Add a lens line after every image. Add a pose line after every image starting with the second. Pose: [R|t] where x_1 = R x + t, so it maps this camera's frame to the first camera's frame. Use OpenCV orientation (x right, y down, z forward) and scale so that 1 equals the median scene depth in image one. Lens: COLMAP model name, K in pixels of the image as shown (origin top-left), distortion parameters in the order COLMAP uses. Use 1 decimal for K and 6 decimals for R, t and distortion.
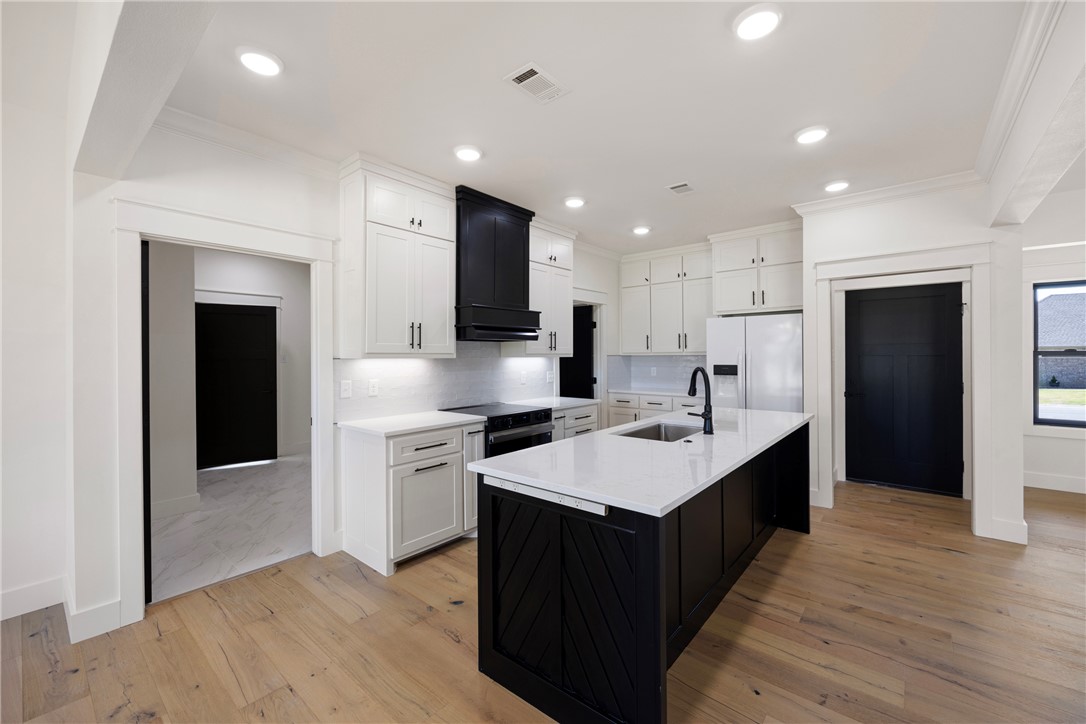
lens RADIAL K [[442.7, 0, 547.1], [0, 442.7, 353.2], [0, 0, 1]] dist [-0.001399, -0.000619]
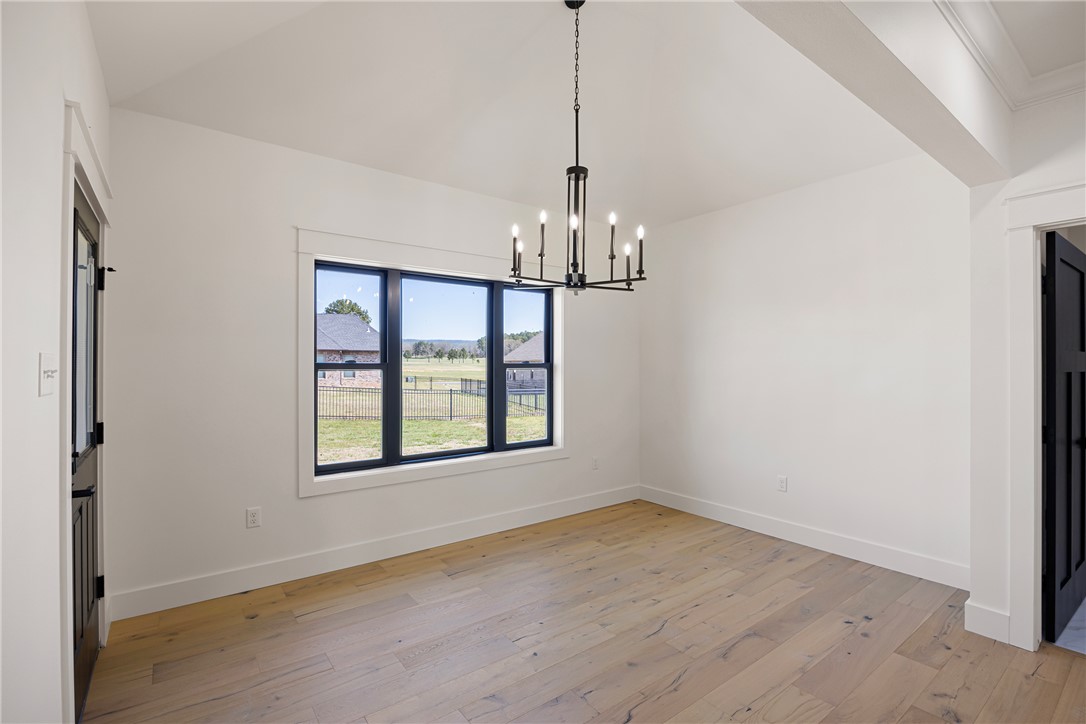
lens RADIAL K [[487.7, 0, 545.3], [0, 487.7, 363.6], [0, 0, 1]] dist [-0.013257, 0.001049]
pose [[-0.223621, 0.005720, -0.974659, 0.166493], [0.003950, 0.999980, 0.004963, 0.000136], [0.974668, -0.002740, -0.223640, 0.149594]]
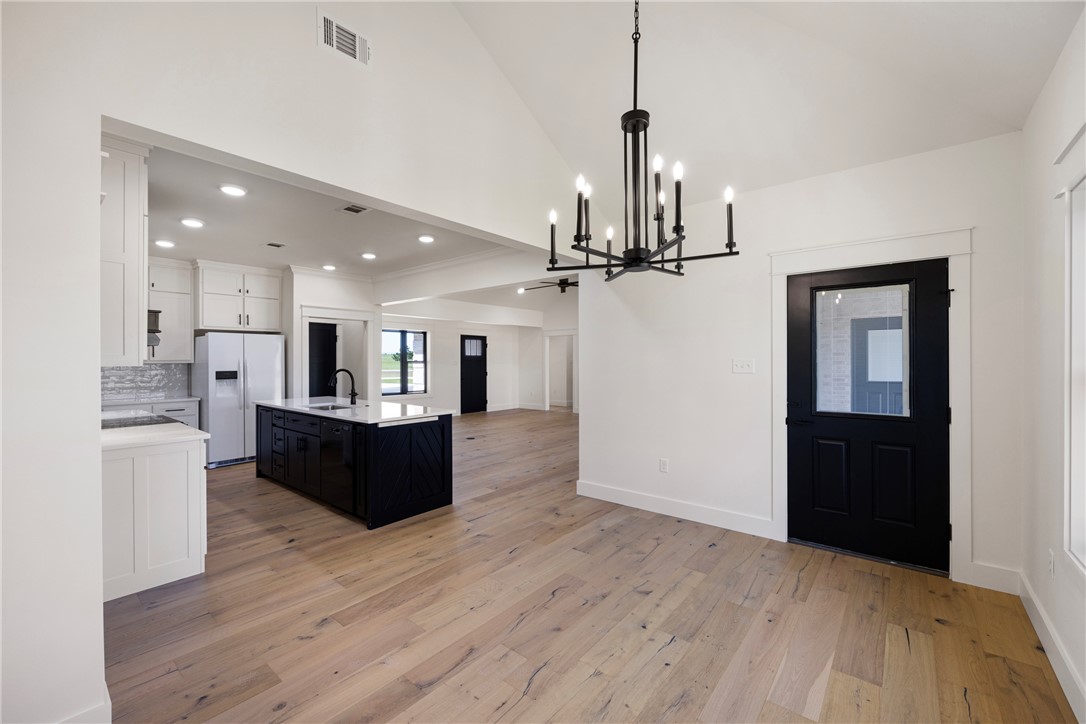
lens RADIAL K [[442.7, 0, 545.2], [0, 442.7, 359.9], [0, 0, 1]] dist [-0.001399, -0.000619]
pose [[-0.009346, 0.006477, 0.999935, -1.045734], [-0.000137, 0.999979, -0.006479, 0.004065], [-0.999956, -0.000198, -0.009345, 0.142893]]
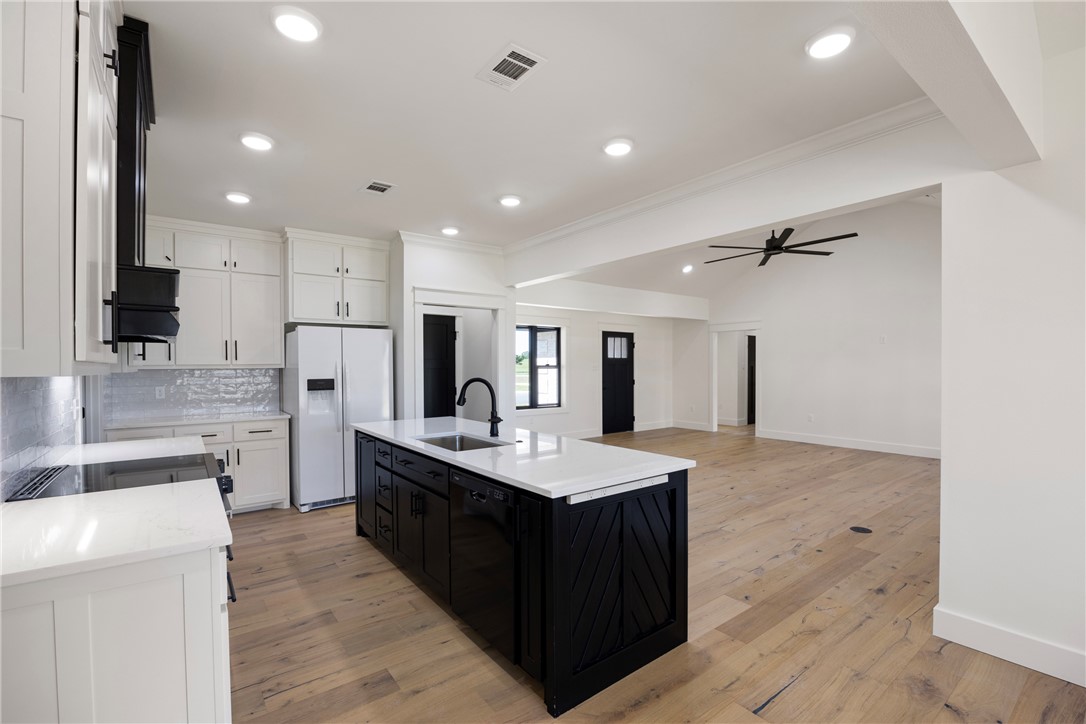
lens RADIAL K [[487.7, 0, 546.0], [0, 487.7, 367.7], [0, 0, 1]] dist [-0.013257, 0.001049]
pose [[0.219976, 0.000151, 0.975505, -0.570940], [0.001111, 0.999999, -0.000405, 0.004937], [-0.975505, 0.001173, 0.219976, 0.411147]]
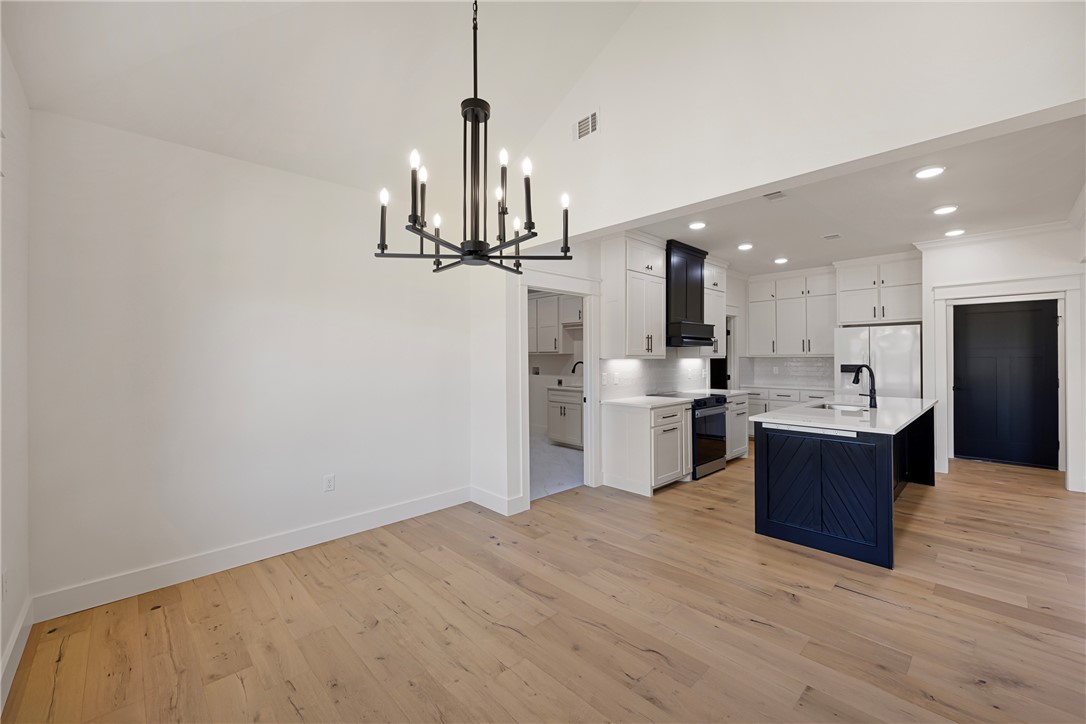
lens RADIAL K [[442.7, 0, 547.3], [0, 442.7, 353.3], [0, 0, 1]] dist [-0.001399, -0.000619]
pose [[0.994358, 0.001090, -0.106073, -0.410404], [-0.001473, 0.999993, -0.003536, -0.000447], [0.106068, 0.003673, 0.994352, -0.444569]]
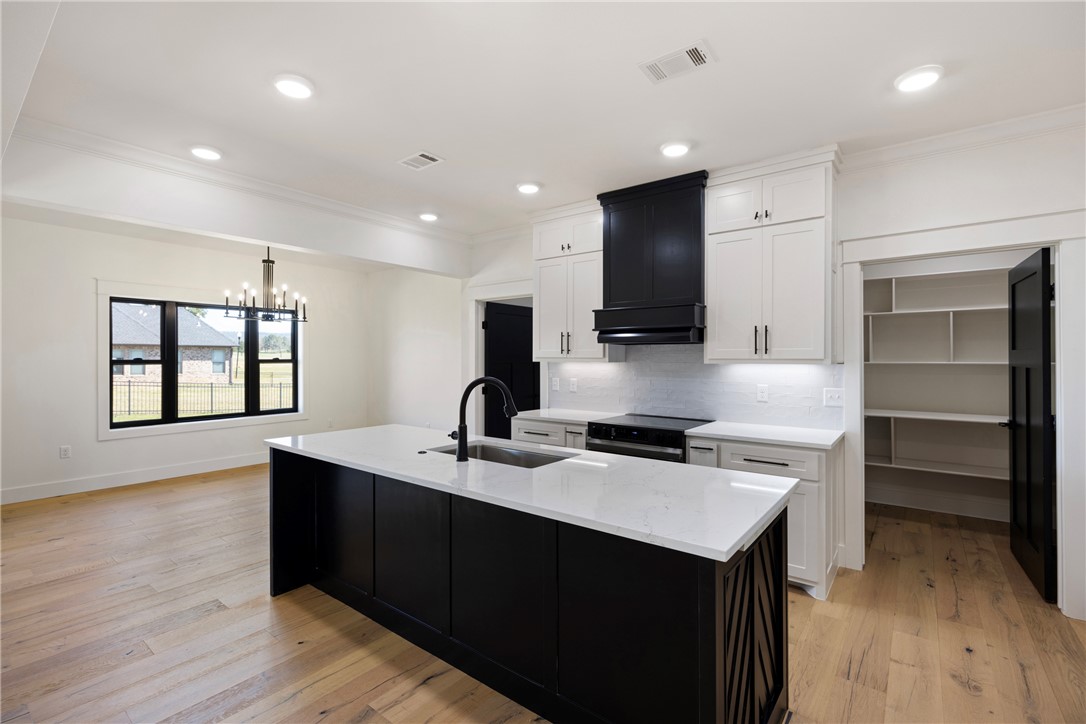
lens RADIAL K [[487.7, 0, 544.7], [0, 487.7, 358.4], [0, 0, 1]] dist [-0.013257, 0.001049]
pose [[0.033710, 0.004266, -0.999423, 0.856600], [0.001712, 0.999989, 0.004326, -0.003661], [0.999430, -0.001857, 0.033702, 0.767940]]
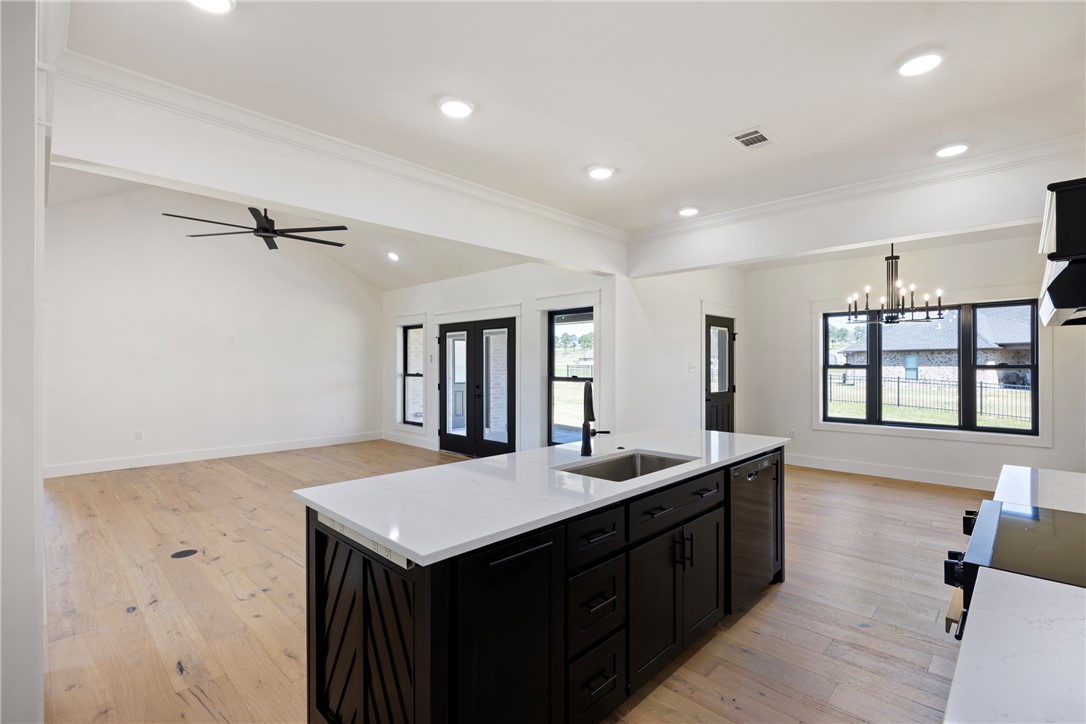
lens RADIAL K [[487.7, 0, 544.0], [0, 487.7, 365.8], [0, 0, 1]] dist [-0.013257, 0.001049]
pose [[-0.997082, 0.006174, 0.076087, 0.271934], [0.006150, 0.999981, -0.000560, 0.002314], [-0.076089, -0.000090, -0.997101, 1.349079]]
